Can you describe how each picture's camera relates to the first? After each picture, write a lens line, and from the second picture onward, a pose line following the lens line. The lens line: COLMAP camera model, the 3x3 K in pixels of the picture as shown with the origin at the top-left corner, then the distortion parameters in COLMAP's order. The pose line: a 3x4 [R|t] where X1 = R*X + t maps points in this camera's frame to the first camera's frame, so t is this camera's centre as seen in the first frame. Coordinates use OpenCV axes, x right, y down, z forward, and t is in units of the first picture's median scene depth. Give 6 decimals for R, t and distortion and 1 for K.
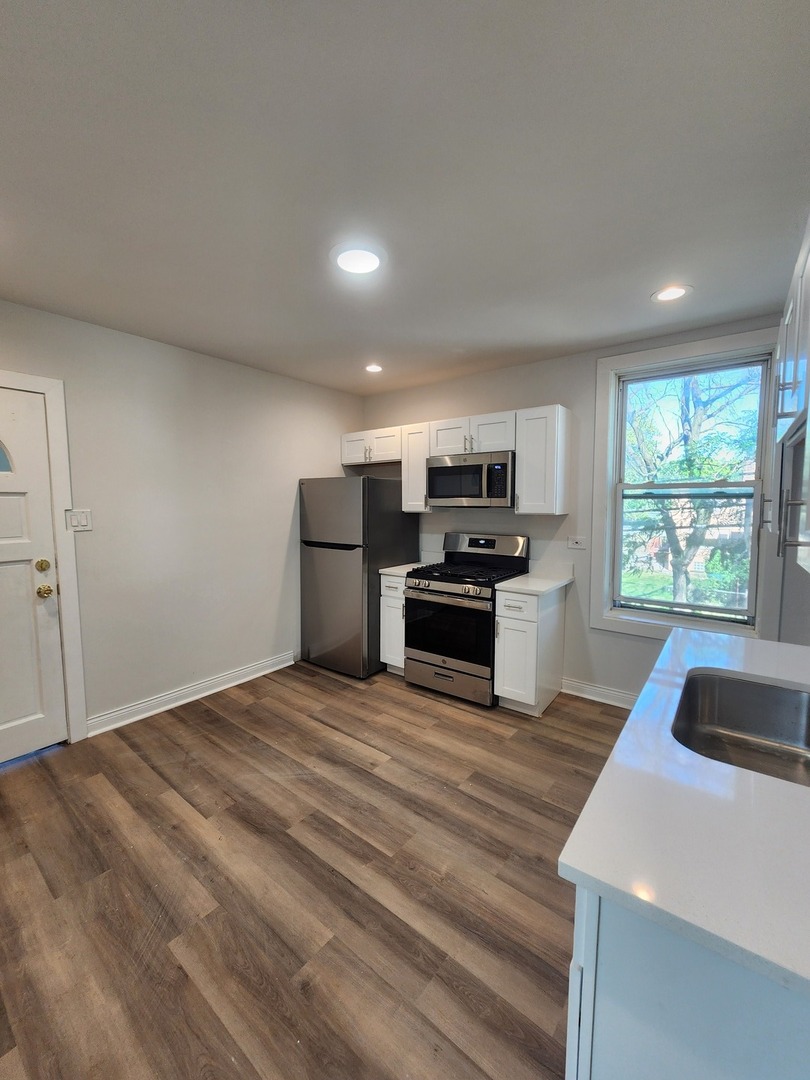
lens RADIAL K [[433.2, 0, 402.1], [0, 433.2, 539.0], [0, 0, 1]] dist [-0.007757, 0.000799]
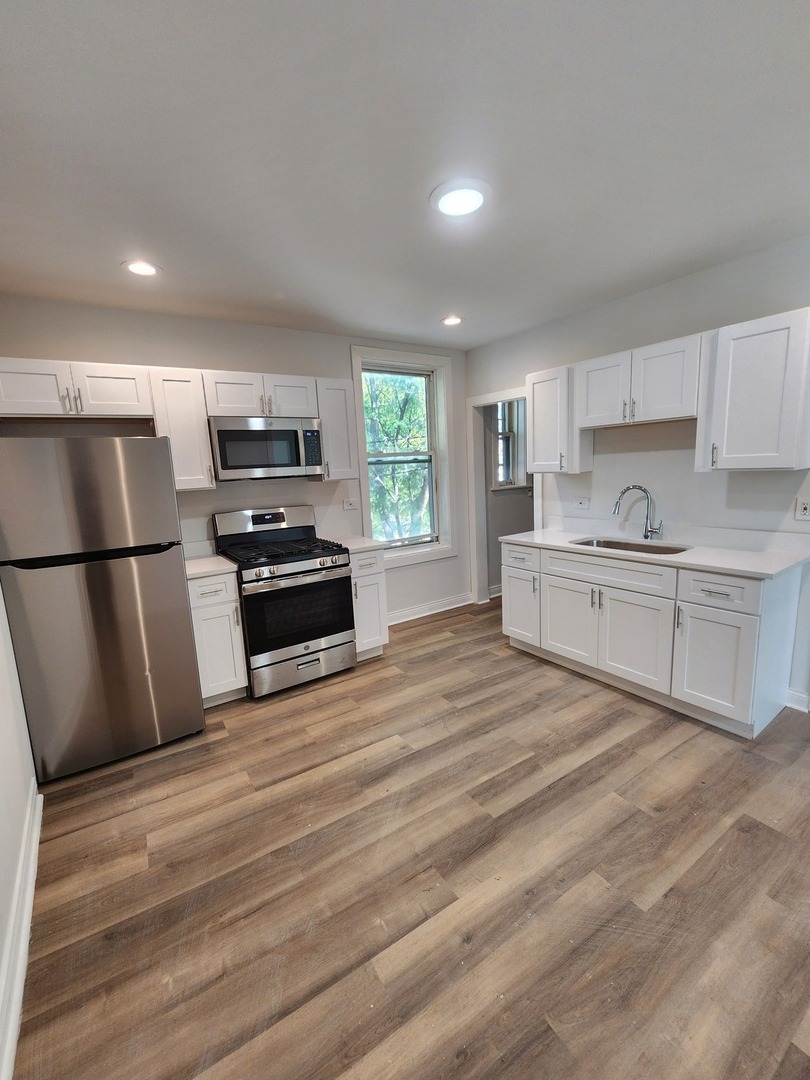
lens RADIAL K [[433.2, 0, 402.2], [0, 433.2, 538.1], [0, 0, 1]] dist [-0.007757, 0.000799]
pose [[0.343188, -0.167264, 0.924254, -0.867747], [0.130414, 0.982970, 0.129466, -0.047160], [-0.930169, 0.076105, 0.359157, 0.639723]]
